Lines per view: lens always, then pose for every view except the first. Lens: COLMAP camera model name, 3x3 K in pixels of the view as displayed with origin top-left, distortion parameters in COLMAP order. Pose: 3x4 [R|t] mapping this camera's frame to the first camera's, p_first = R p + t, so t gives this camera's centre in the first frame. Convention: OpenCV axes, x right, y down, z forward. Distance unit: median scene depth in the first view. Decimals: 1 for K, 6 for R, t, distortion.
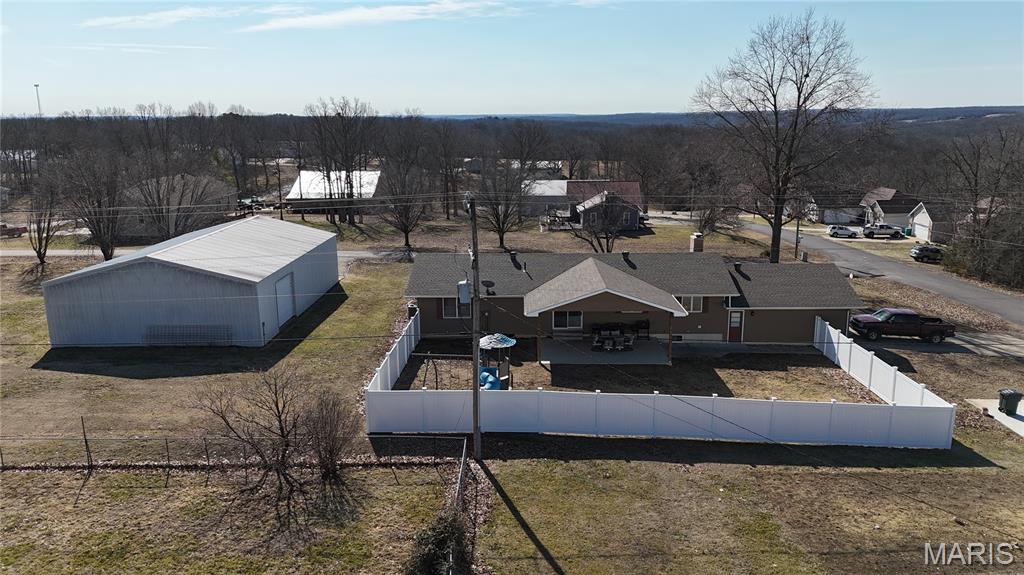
lens RADIAL K [[747.8, 0, 513.1], [0, 747.8, 291.1], [0, 0, 1]] dist [0.080464, -0.073258]
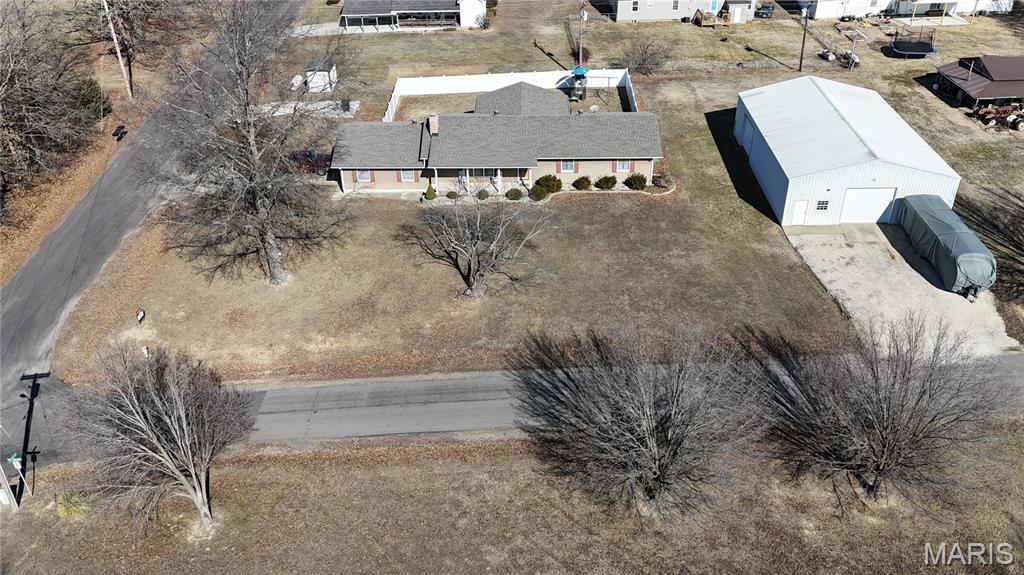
lens RADIAL K [[854.4, 0, 516.5], [0, 854.4, 286.9], [0, 0, 1]] dist [0.135037, -0.218706]
pose [[-0.999807, 0.018031, 0.007778, 0.129681], [0.018180, 0.700159, 0.713756, -1.123649], [0.007424, 0.713759, -0.700352, 2.787023]]
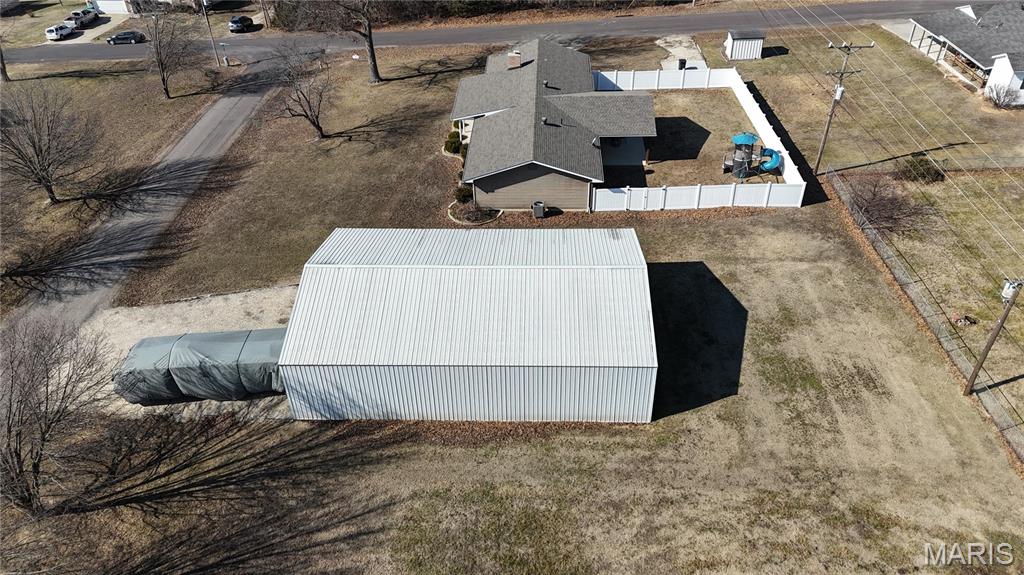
lens RADIAL K [[747.8, 0, 513.1], [0, 747.8, 291.1], [0, 0, 1]] dist [0.080464, -0.073258]
pose [[0.025103, -0.592993, 0.804817, -1.348987], [0.249695, 0.783272, 0.569330, -0.632542], [-0.967999, 0.186666, 0.167730, 1.094040]]
